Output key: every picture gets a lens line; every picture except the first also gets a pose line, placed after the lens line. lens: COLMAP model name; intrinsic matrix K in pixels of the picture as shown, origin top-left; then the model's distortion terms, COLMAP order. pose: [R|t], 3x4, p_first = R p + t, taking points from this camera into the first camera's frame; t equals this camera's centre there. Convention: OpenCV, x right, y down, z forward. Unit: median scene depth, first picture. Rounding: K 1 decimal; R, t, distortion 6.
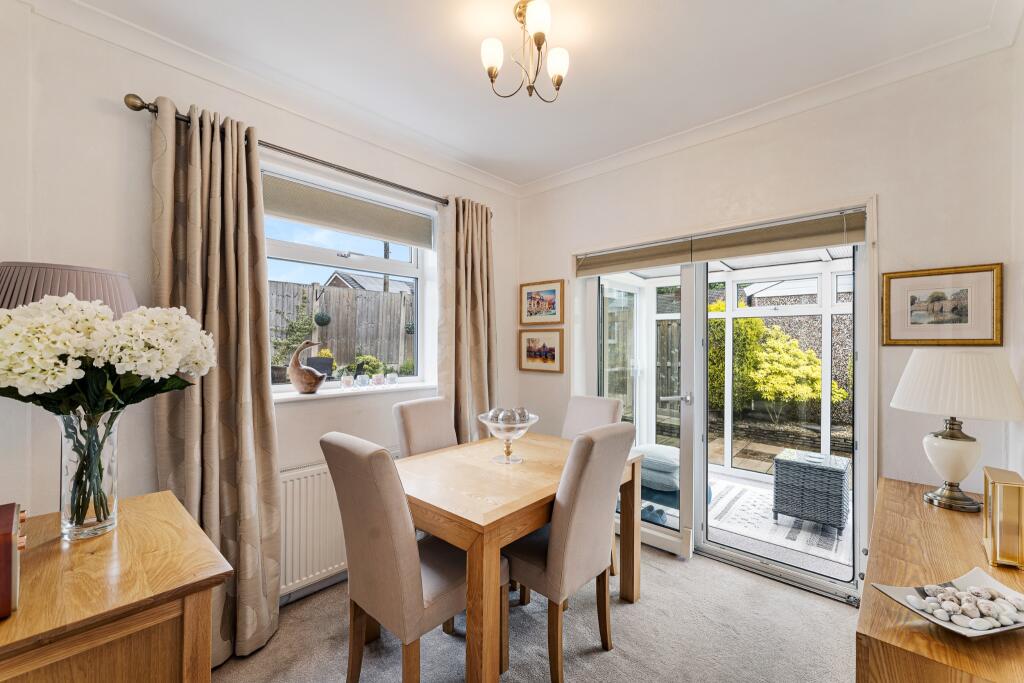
lens RADIAL K [[425.3, 0, 518.2], [0, 425.3, 343.9], [0, 0, 1]] dist [0.001191, -0.000075]
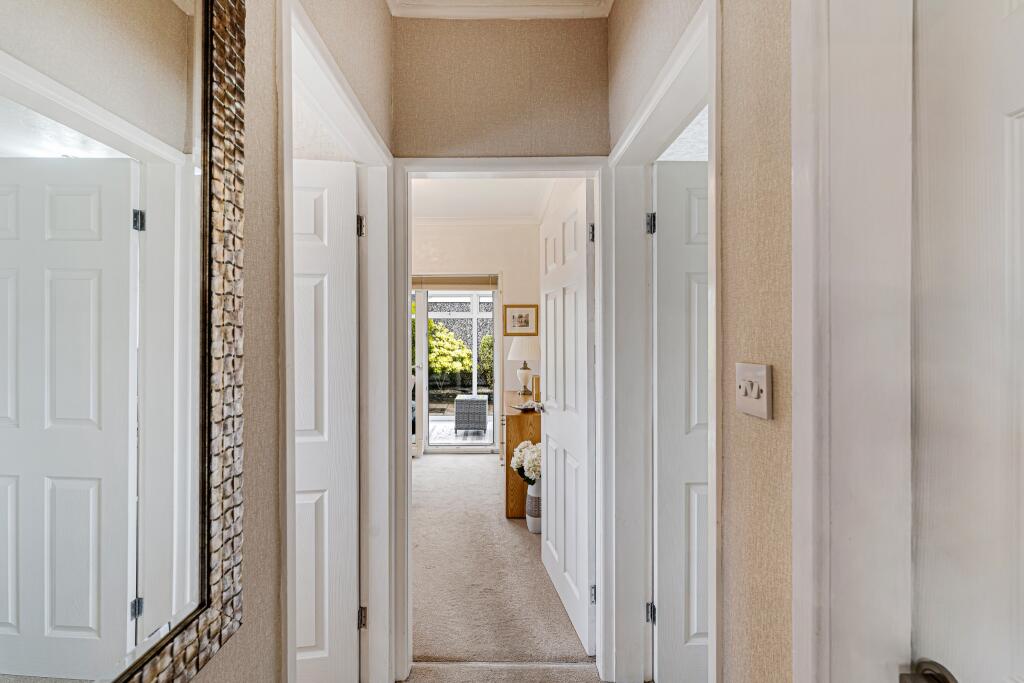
lens RADIAL K [[425.3, 0, 518.2], [0, 425.3, 343.9], [0, 0, 1]] dist [0.001191, -0.000075]
pose [[0.711853, -0.016946, 0.702124, -0.466278], [0.003187, 0.999777, 0.020900, 0.000298], [-0.702321, -0.012640, 0.711748, -0.459751]]
